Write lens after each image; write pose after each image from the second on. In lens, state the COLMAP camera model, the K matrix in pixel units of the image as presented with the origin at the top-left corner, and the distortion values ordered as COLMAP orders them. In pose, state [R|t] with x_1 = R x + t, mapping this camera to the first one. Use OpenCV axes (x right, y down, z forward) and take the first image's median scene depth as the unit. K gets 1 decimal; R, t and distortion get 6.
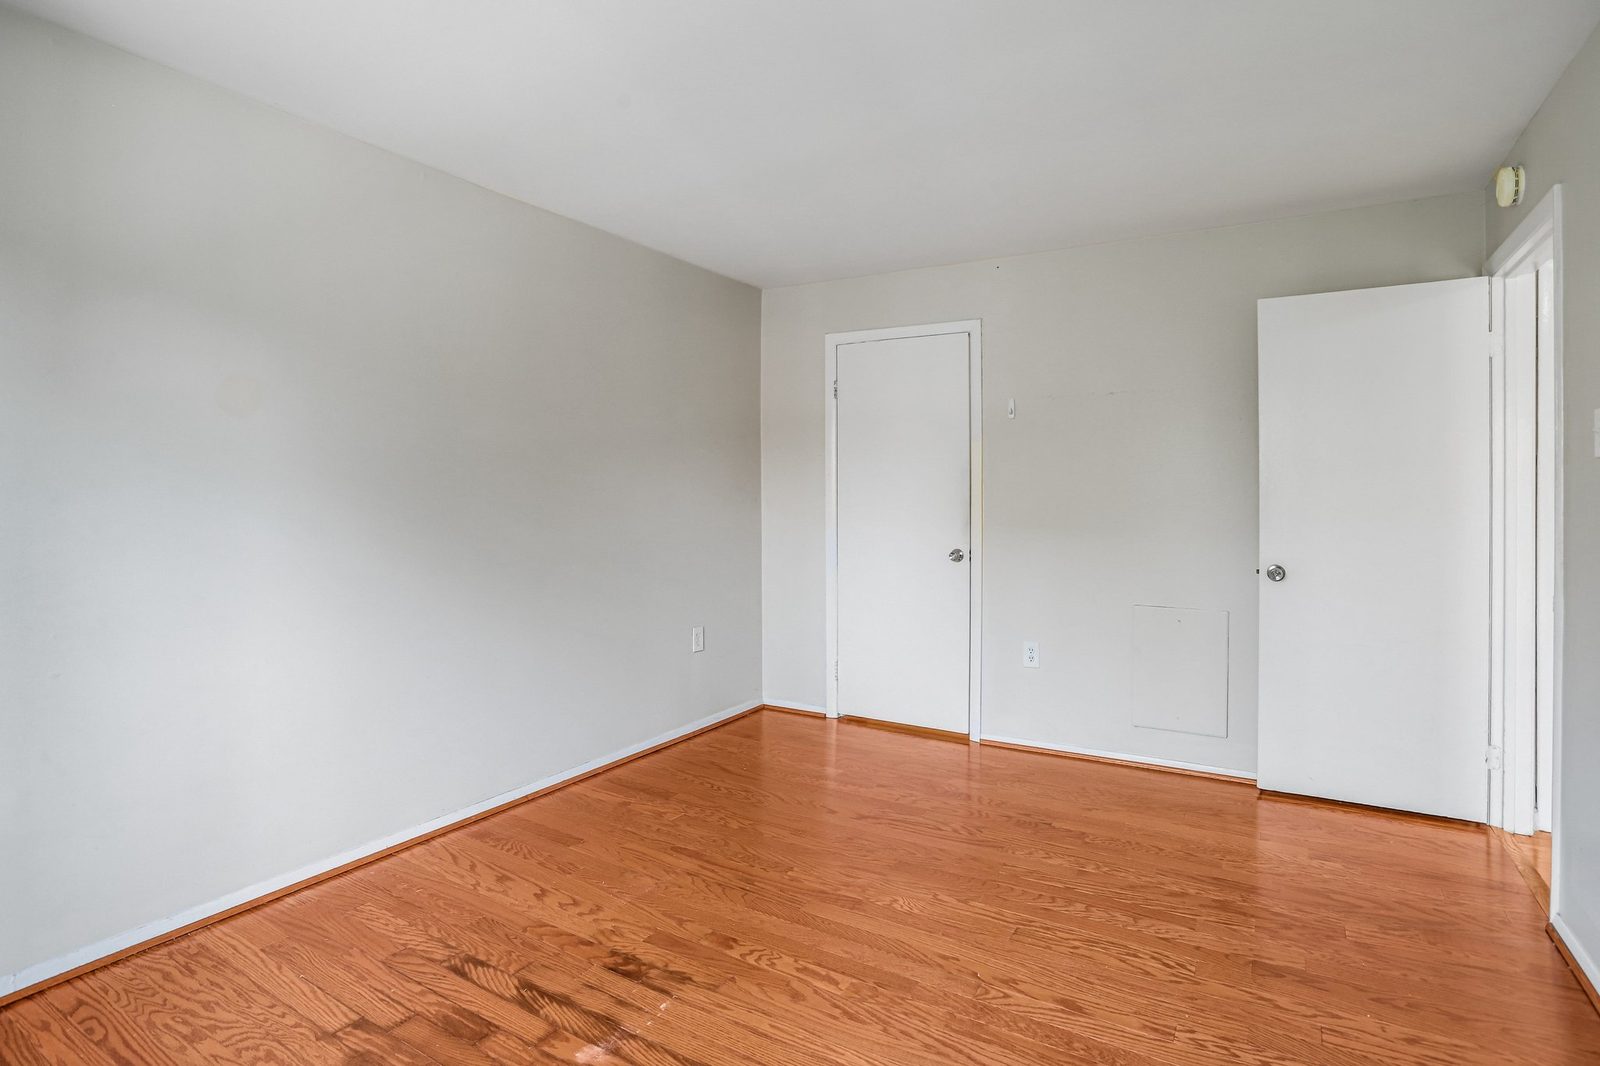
lens RADIAL K [[821.3, 0, 804.0], [0, 821.3, 494.5], [0, 0, 1]] dist [-0.081076, 0.041202]
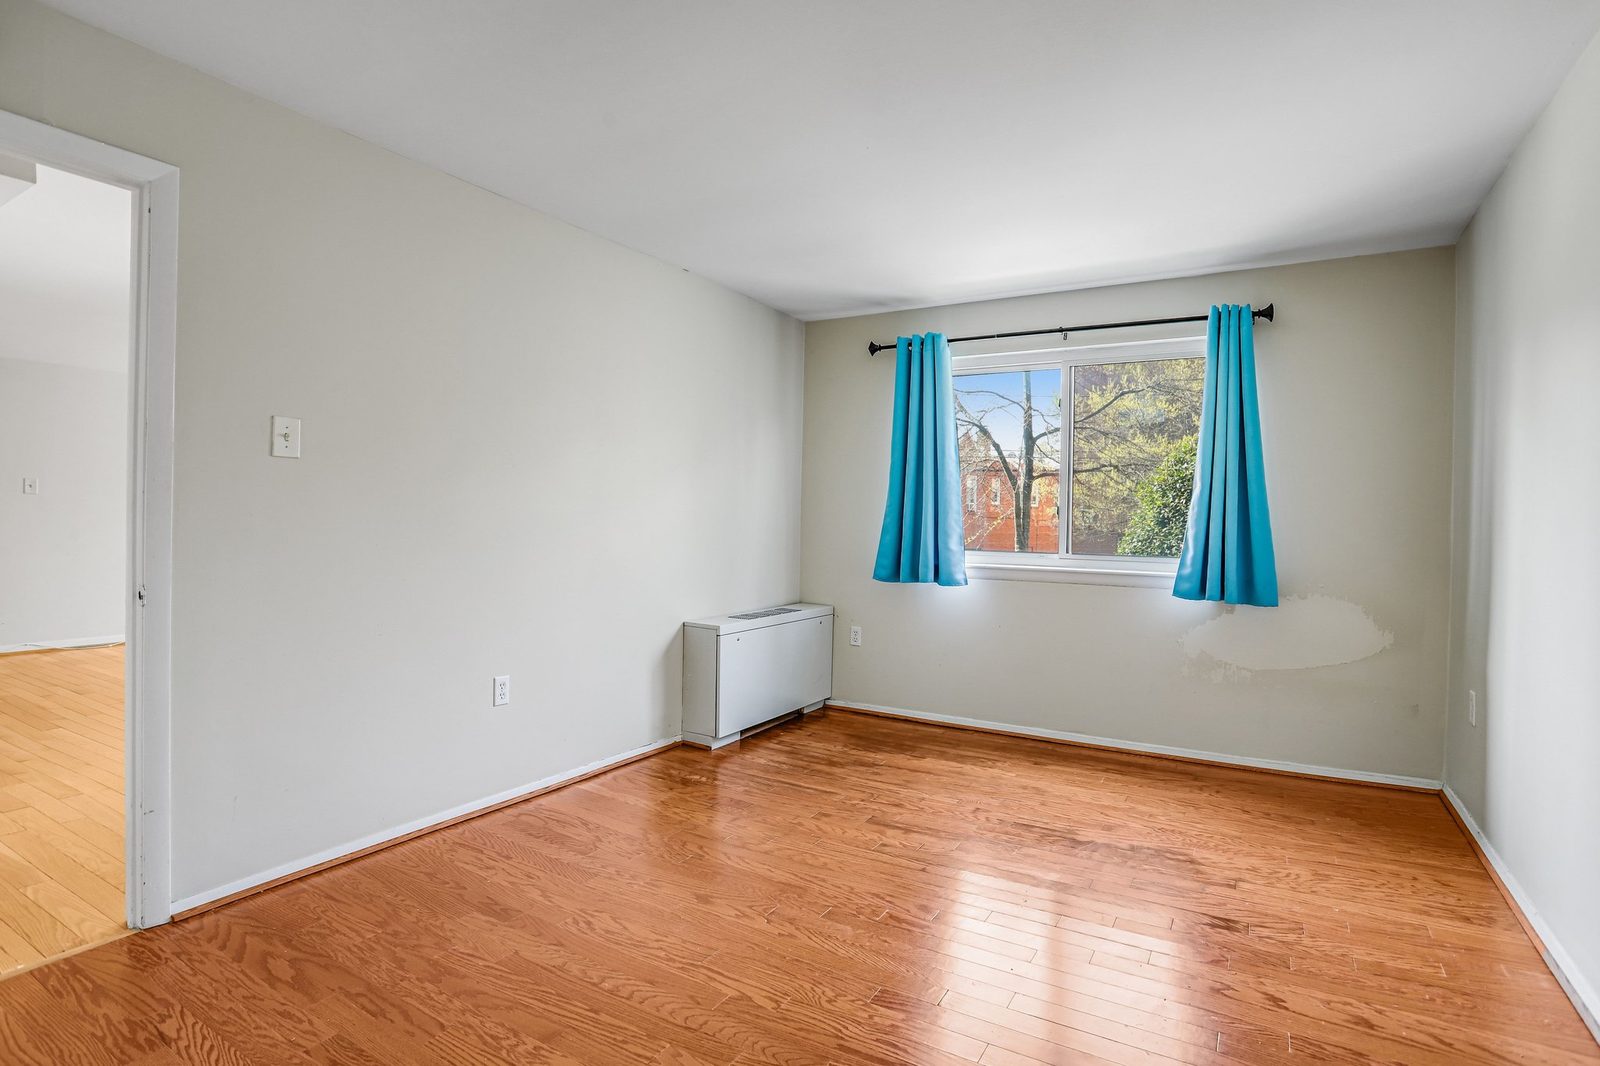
lens RADIAL K [[798.5, 0, 821.7], [0, 798.5, 521.9], [0, 0, 1]] dist [-0.079707, 0.037964]
pose [[-0.999556, -0.017031, -0.024446, 0.119467], [-0.016980, 0.999853, -0.002254, 0.028741], [0.024481, -0.001837, -0.999699, 1.419840]]
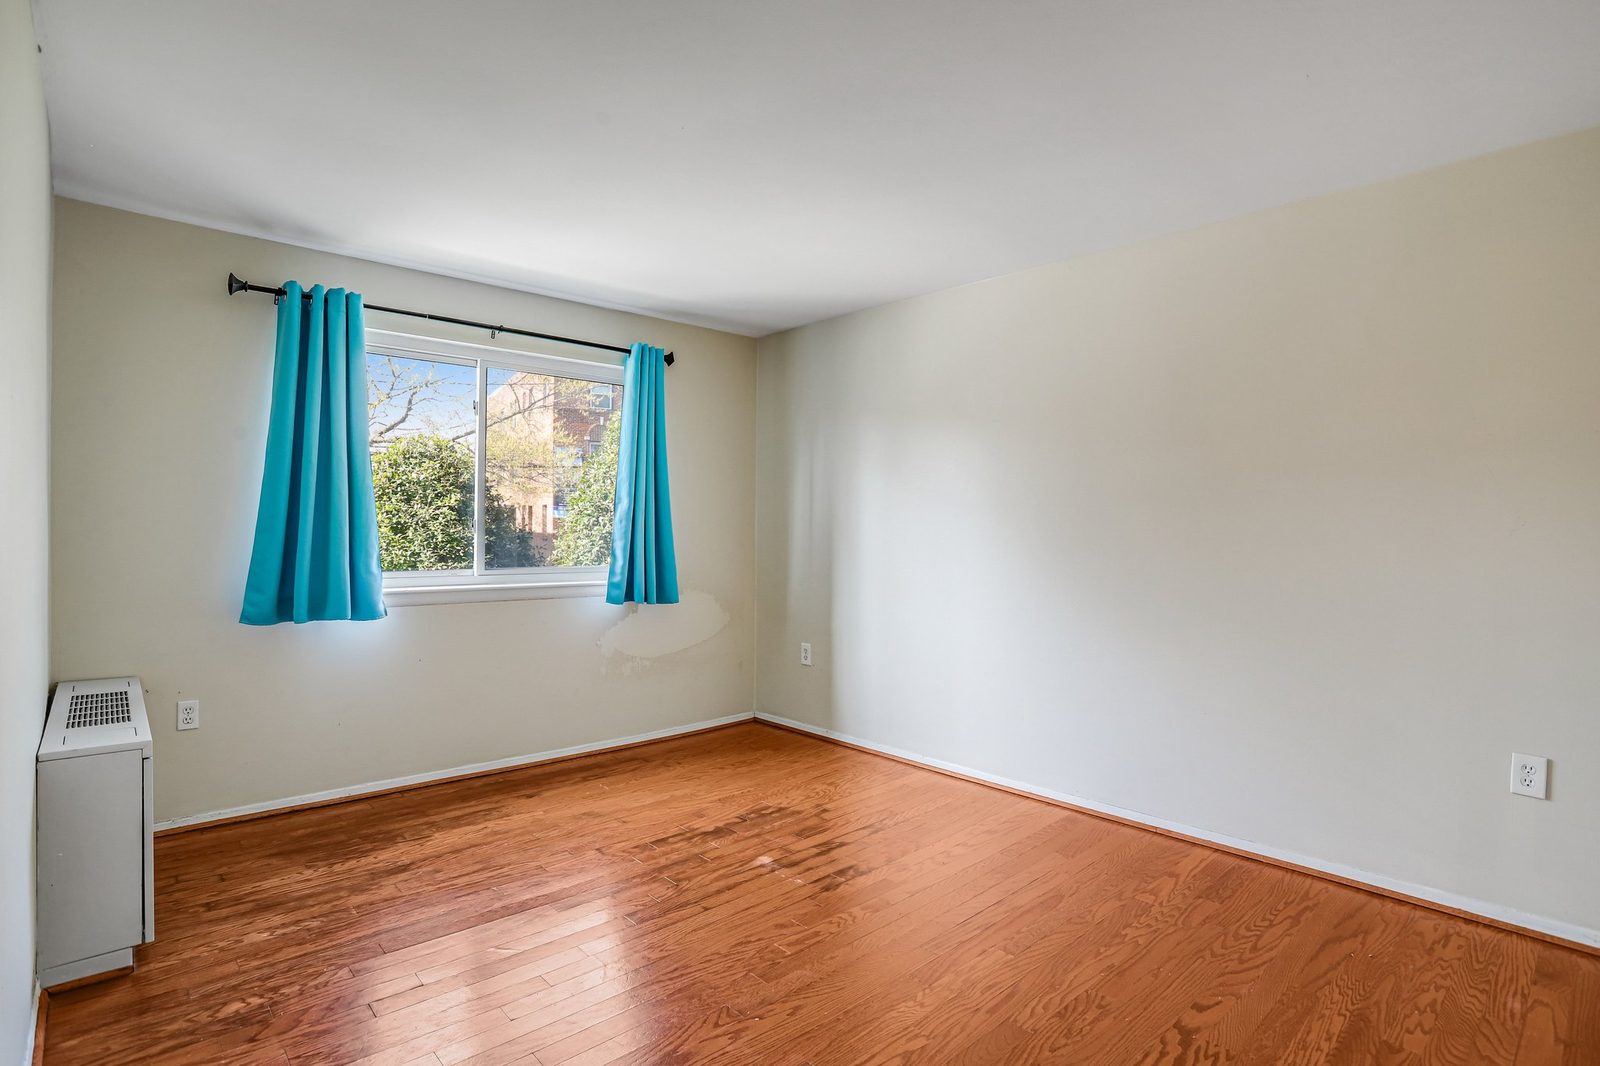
lens RADIAL K [[798.5, 0, 821.7], [0, 798.5, 521.9], [0, 0, 1]] dist [-0.079707, 0.037964]
pose [[-0.258732, -0.004899, -0.965937, 0.760129], [-0.010254, 0.999945, -0.002325, -0.006005], [0.965895, 0.009303, -0.258768, 0.891357]]
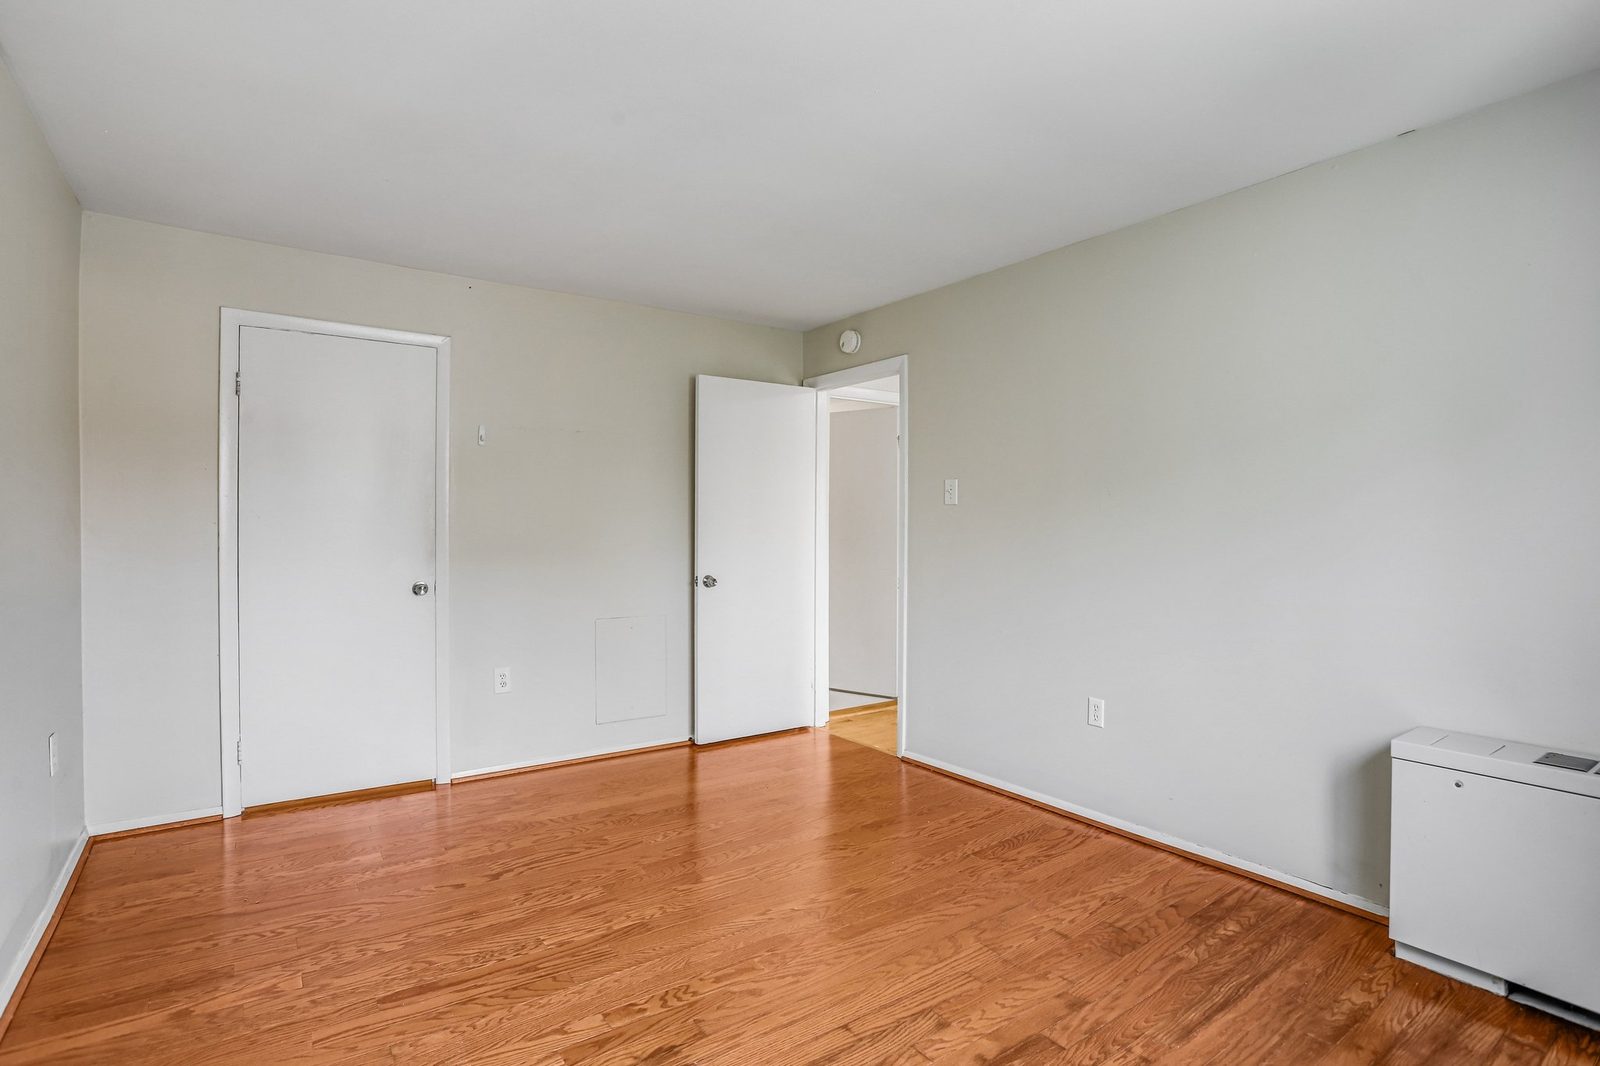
lens RADIAL K [[796.1, 0, 800.0], [0, 796.1, 533.0], [0, 0, 1]] dist [-0.076388, 0.037089]
pose [[0.397783, -0.008927, 0.917436, -0.601689], [-0.000476, 0.999951, 0.009936, 0.003901], [-0.917479, -0.004390, 0.397759, 0.346909]]
